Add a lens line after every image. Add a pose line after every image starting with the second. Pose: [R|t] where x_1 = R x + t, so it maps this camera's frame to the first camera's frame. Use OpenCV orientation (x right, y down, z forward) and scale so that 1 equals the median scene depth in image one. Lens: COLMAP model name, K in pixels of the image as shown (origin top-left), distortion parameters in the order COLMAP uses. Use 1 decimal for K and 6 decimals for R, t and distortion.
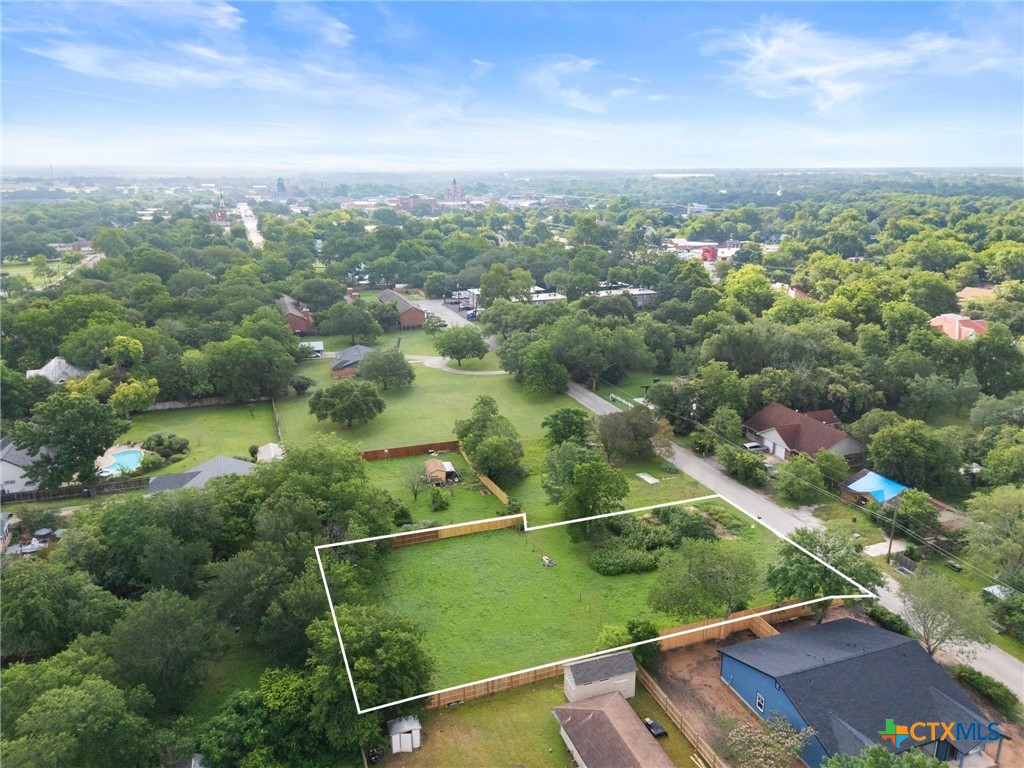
lens RADIAL K [[737.6, 0, 512.0], [0, 737.6, 384.0], [0, 0, 1]] dist [0.060996, -0.068200]
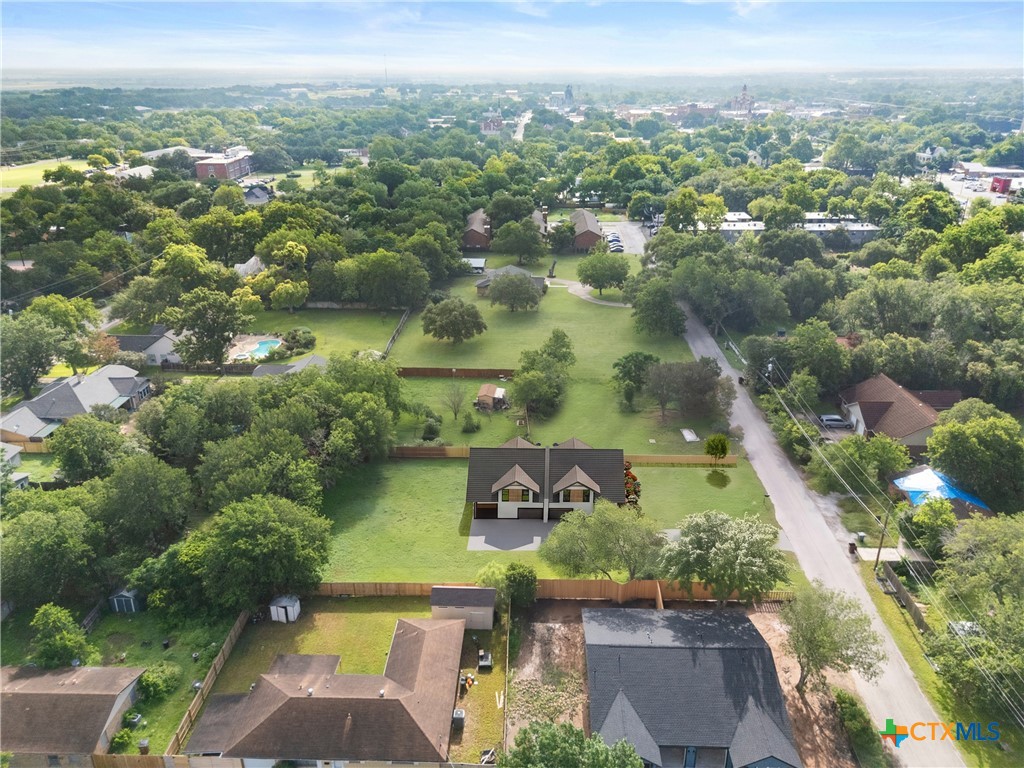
lens RADIAL K [[737.6, 0, 512.0], [0, 737.6, 384.0], [0, 0, 1]] dist [0.060996, -0.068200]
pose [[0.926543, 0.140940, -0.348789, 0.241748], [-0.099950, 0.986071, 0.132943, -0.034705], [0.362668, -0.088316, 0.927724, 0.024009]]
